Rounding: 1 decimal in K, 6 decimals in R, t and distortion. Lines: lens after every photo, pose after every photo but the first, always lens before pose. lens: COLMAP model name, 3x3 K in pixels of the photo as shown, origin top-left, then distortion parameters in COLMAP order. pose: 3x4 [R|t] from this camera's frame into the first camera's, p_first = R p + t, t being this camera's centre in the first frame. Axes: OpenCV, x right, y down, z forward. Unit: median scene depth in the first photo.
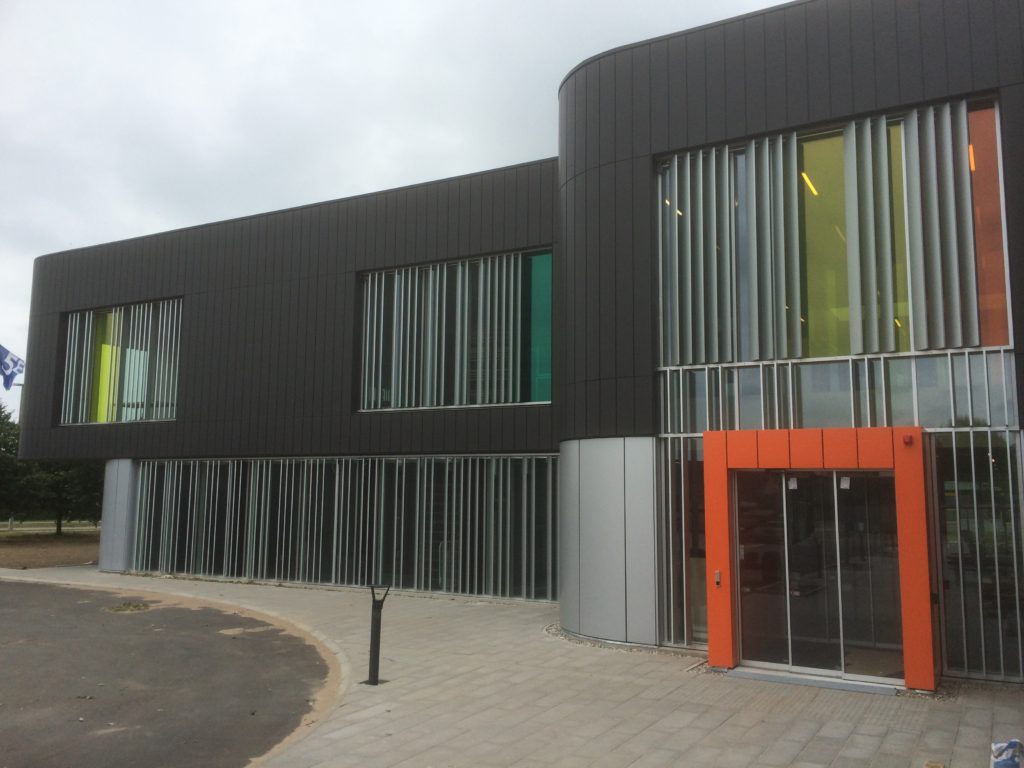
lens RADIAL K [[872.7, 0, 512.0], [0, 872.7, 384.0], [0, 0, 1]] dist [0.034340, -0.006891]
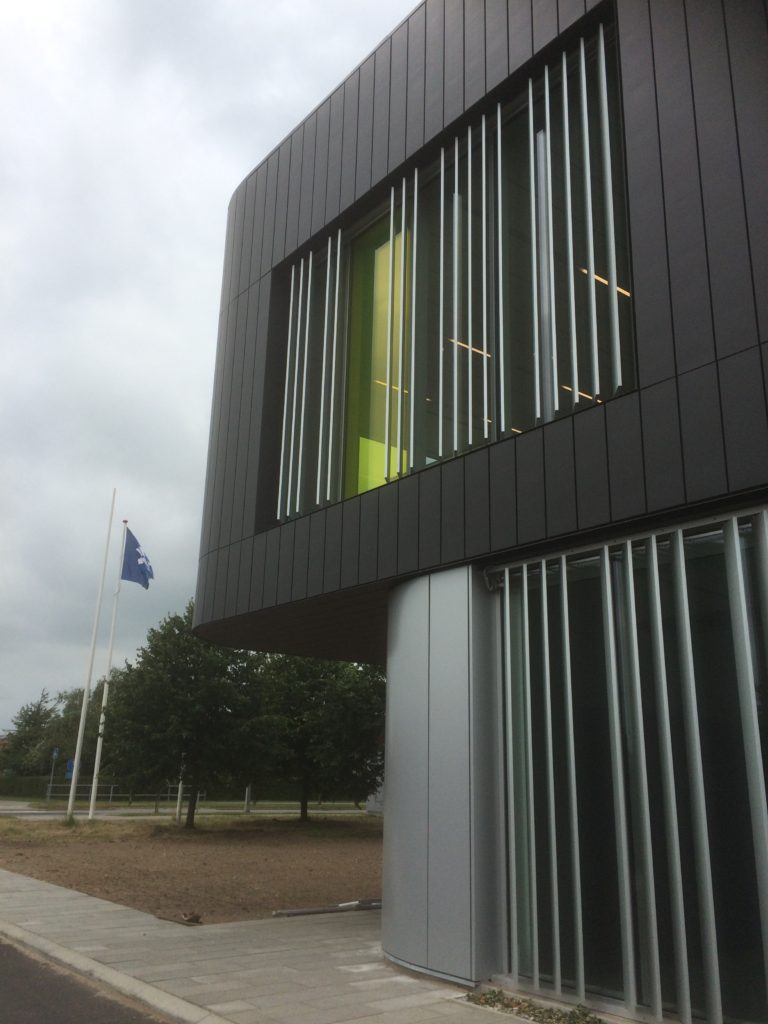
lens RADIAL K [[872.7, 0, 384.0], [0, 872.7, 512.0], [0, 0, 1]] dist [0.034340, -0.006891]
pose [[0.920689, -0.104100, -0.376159, -0.227906], [0.036090, 0.982352, -0.183528, 0.078655], [0.388626, 0.155397, 0.908197, 0.470192]]
